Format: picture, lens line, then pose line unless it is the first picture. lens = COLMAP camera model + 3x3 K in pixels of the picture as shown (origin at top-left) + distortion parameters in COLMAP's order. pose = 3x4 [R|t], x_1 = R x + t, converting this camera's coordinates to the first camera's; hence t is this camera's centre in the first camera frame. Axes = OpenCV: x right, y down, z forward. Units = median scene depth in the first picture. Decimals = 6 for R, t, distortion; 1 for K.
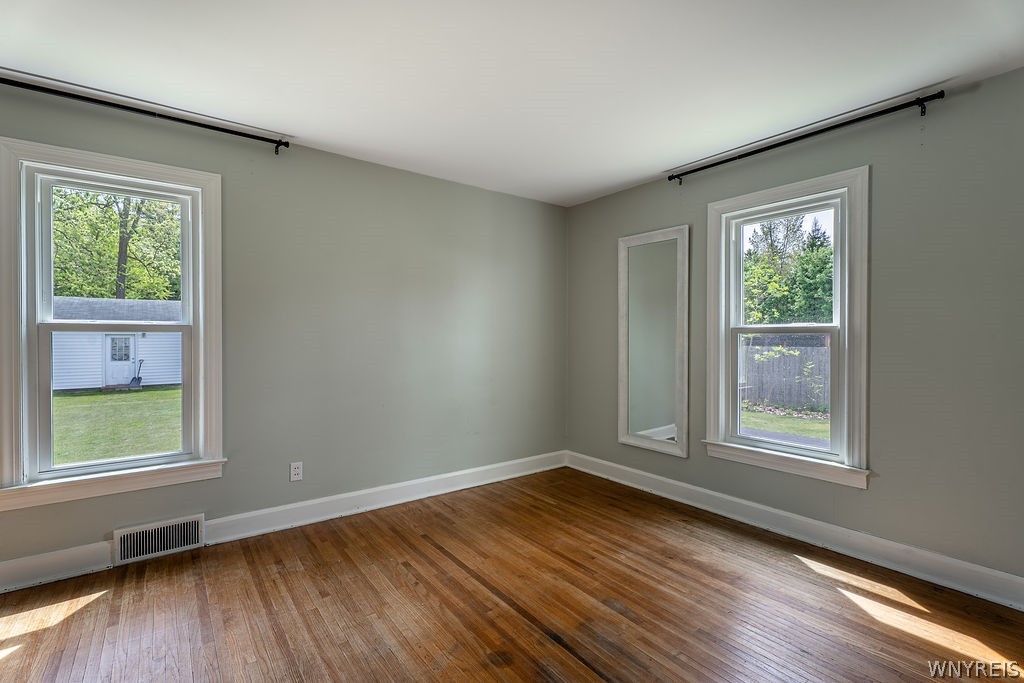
lens RADIAL K [[465.5, 0, 513.3], [0, 465.5, 342.0], [0, 0, 1]] dist [-0.003309, -0.002290]
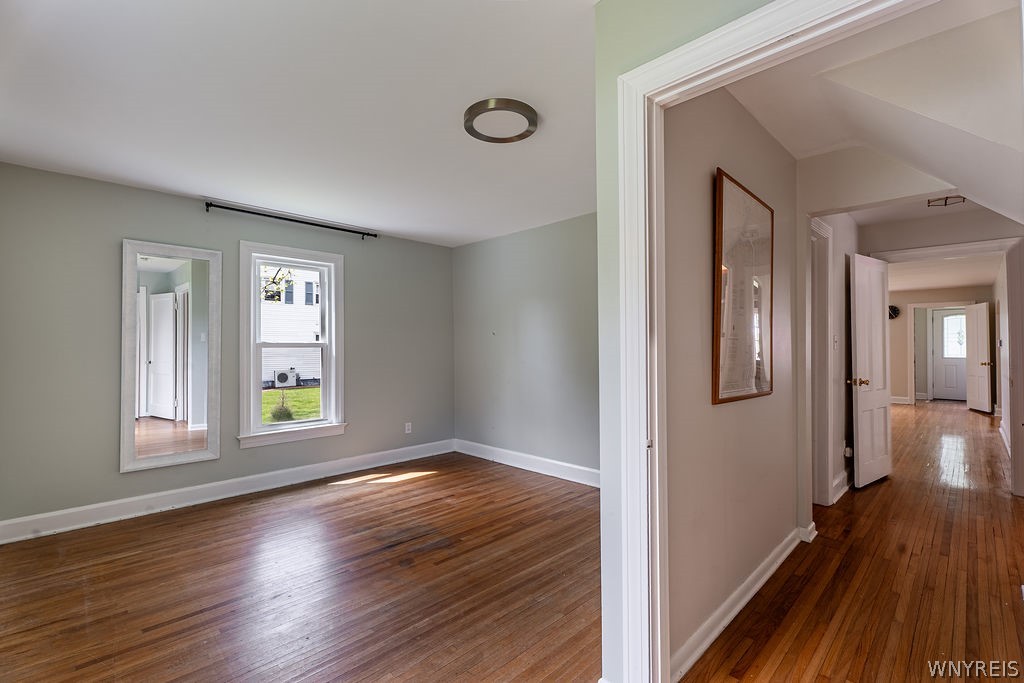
lens RADIAL K [[465.5, 0, 511.5], [0, 465.5, 338.8], [0, 0, 1]] dist [-0.003309, -0.002290]
pose [[-0.148736, 0.015534, 0.988755, -0.946245], [0.015187, 0.999795, -0.013423, -0.014880], [-0.988760, 0.013020, -0.148942, 0.518776]]
